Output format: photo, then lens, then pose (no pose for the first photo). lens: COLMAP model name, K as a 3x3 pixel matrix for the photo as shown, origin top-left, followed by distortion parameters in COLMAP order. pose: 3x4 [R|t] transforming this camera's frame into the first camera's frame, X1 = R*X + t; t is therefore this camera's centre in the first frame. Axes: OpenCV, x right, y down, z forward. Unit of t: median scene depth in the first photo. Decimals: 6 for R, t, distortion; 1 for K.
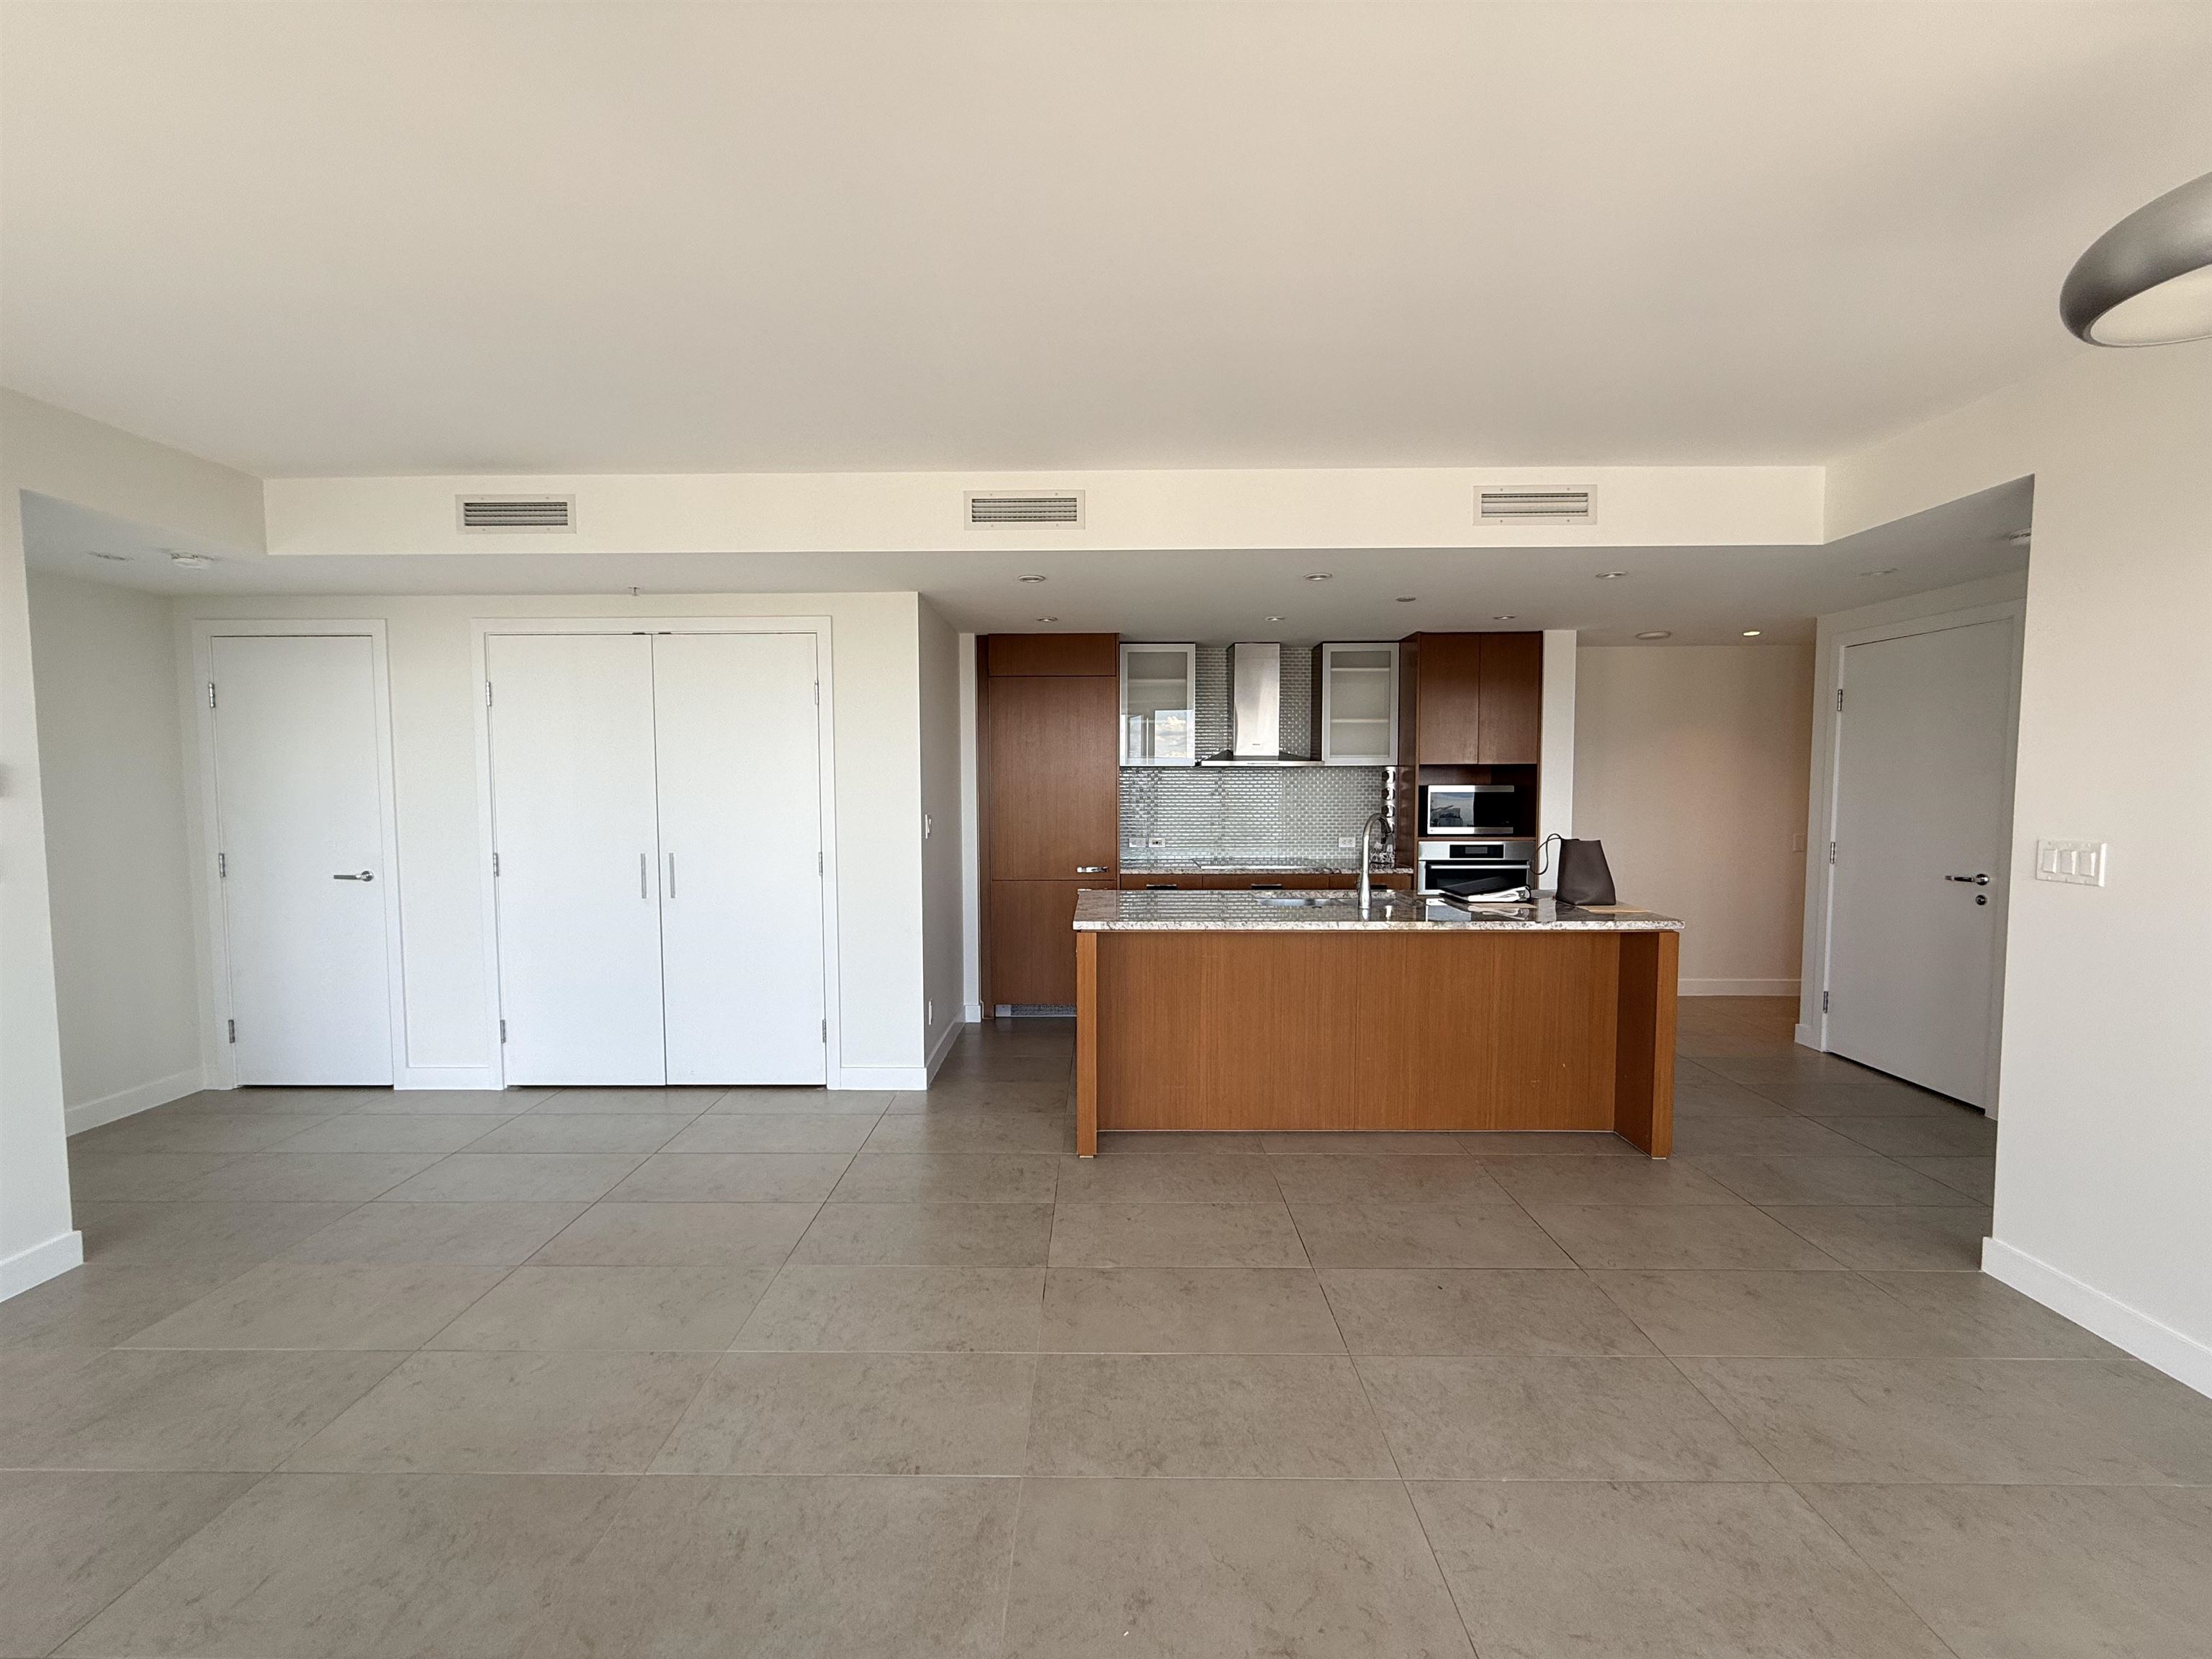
lens RADIAL K [[886.7, 0, 1102.7], [0, 886.7, 827.3], [0, 0, 1]] dist [0.000351, -0.000013]
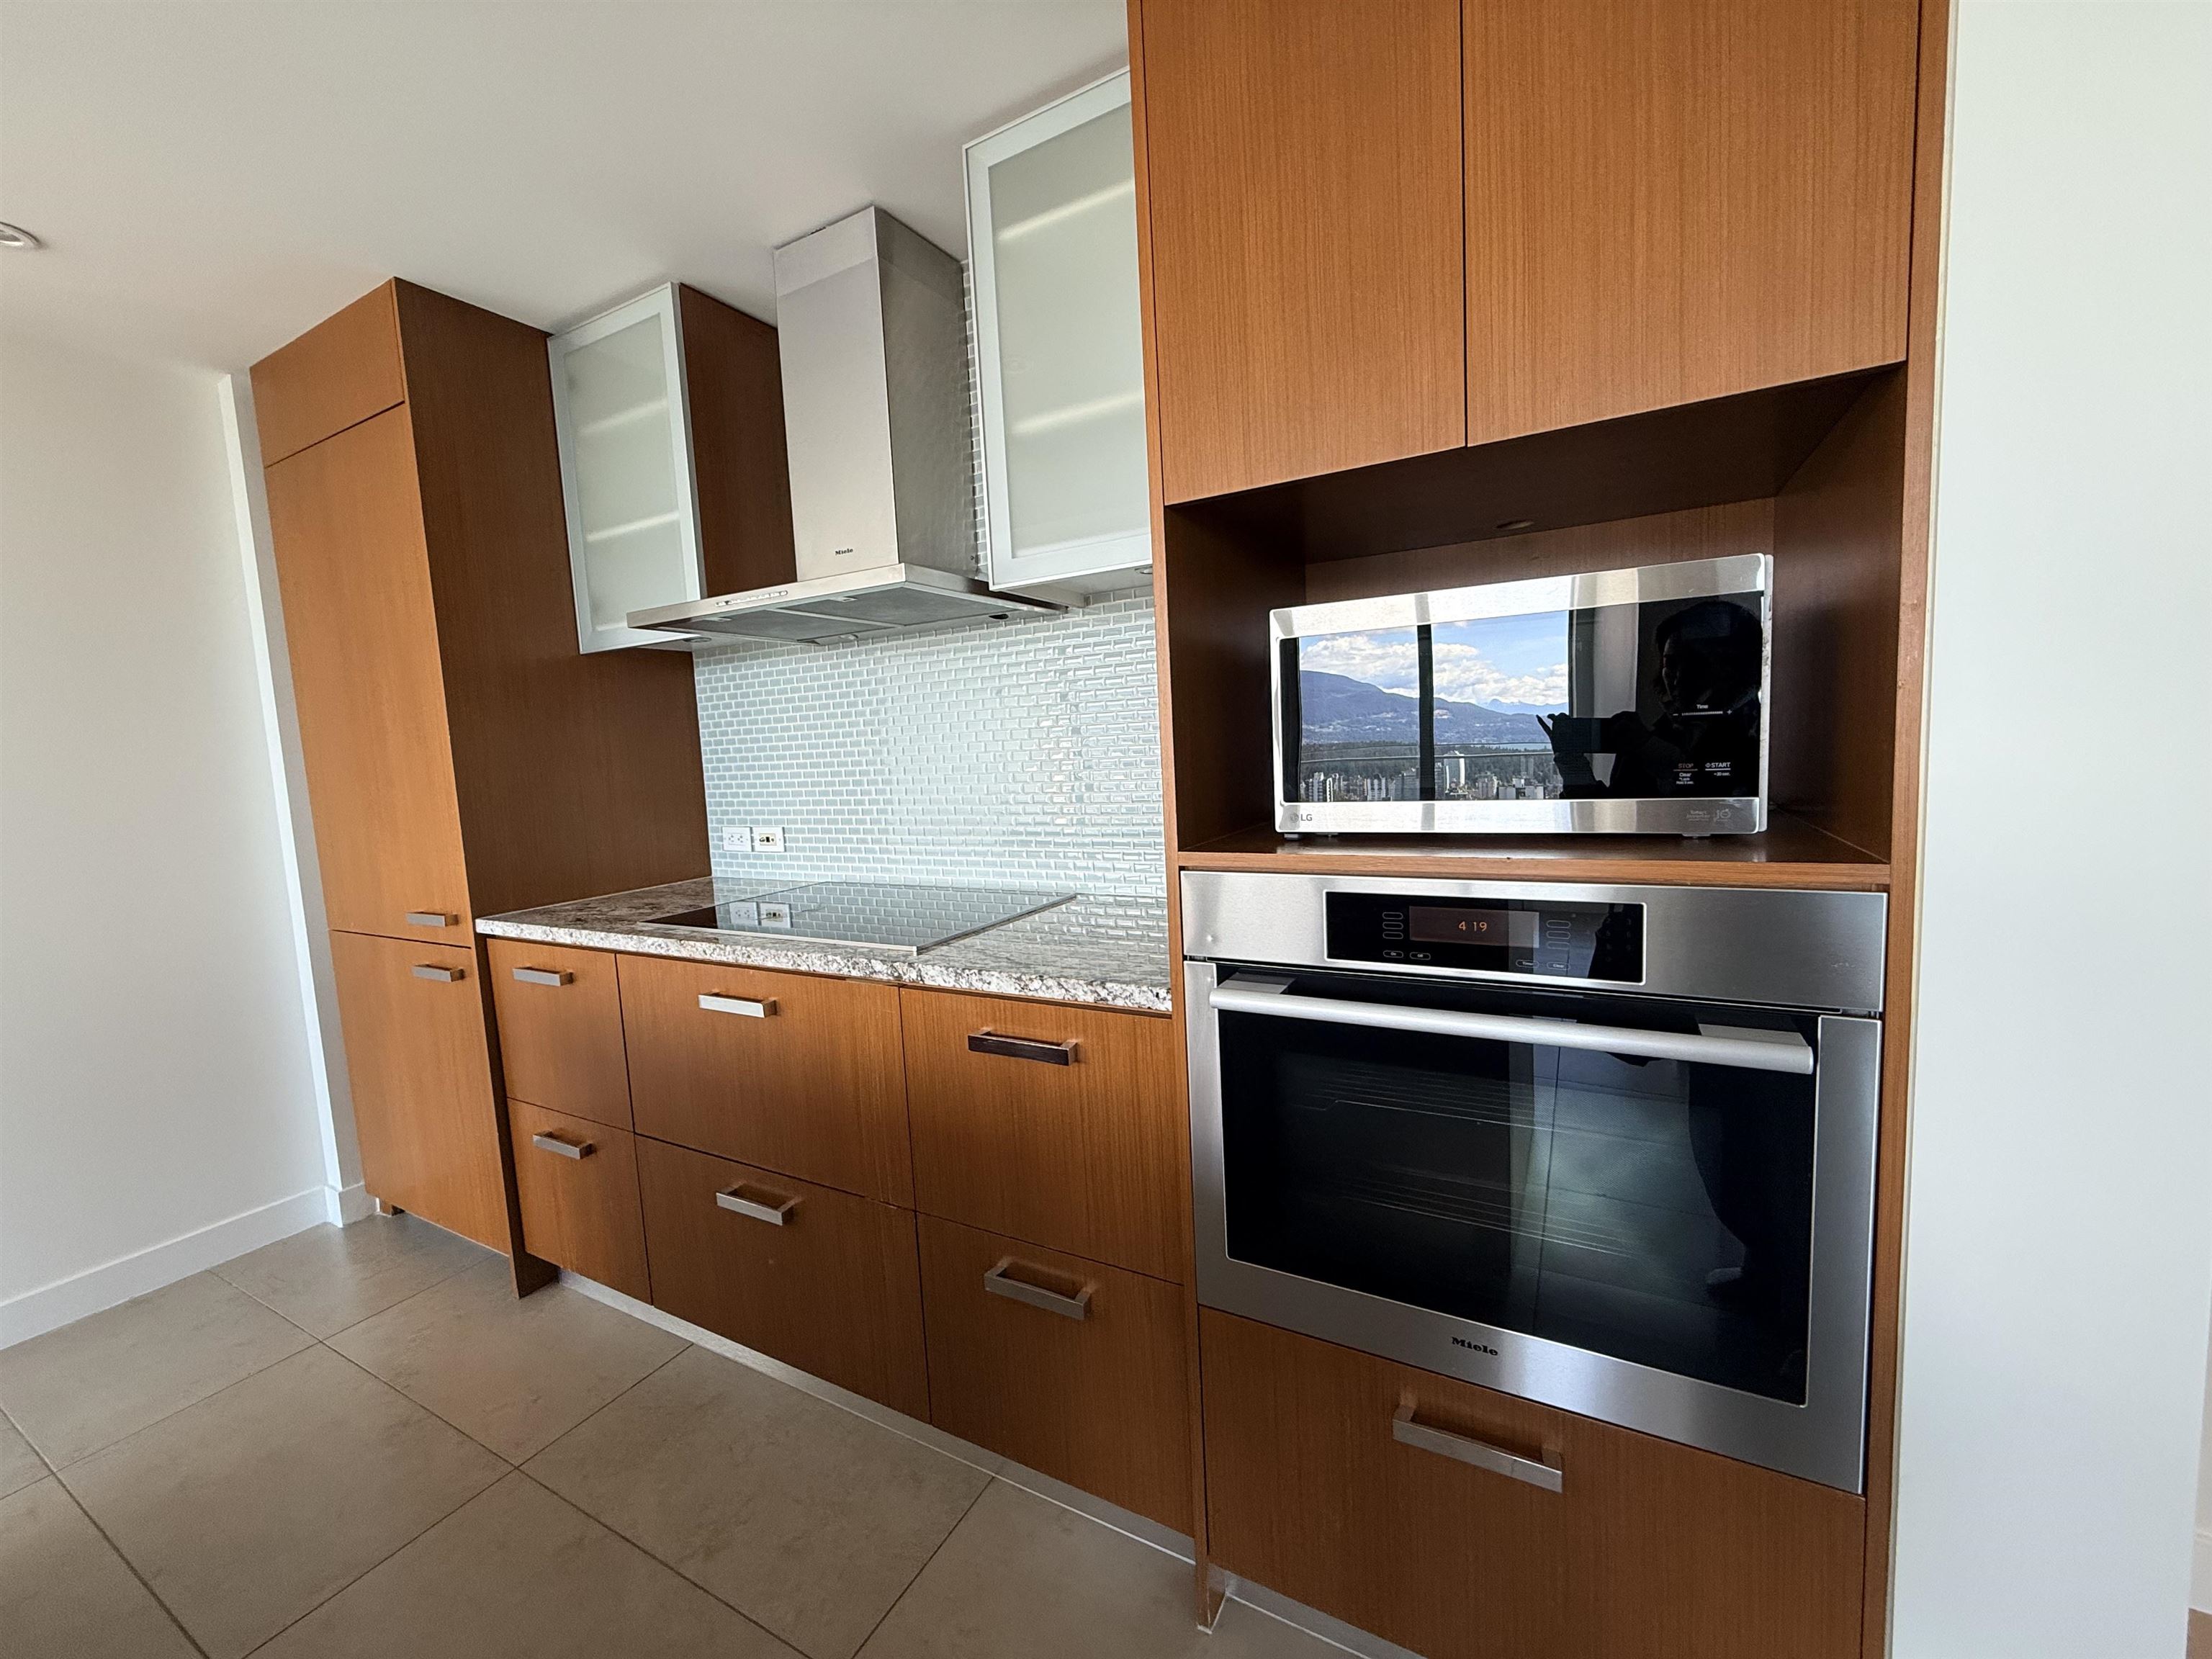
lens RADIAL K [[886.7, 0, 1105.5], [0, 886.7, 832.0], [0, 0, 1]] dist [0.000351, -0.000013]
pose [[0.877138, 0.010737, -0.480118, 0.442177], [0.013720, 0.998782, 0.047402, -0.003224], [0.480042, -0.048166, 0.875922, 0.804941]]
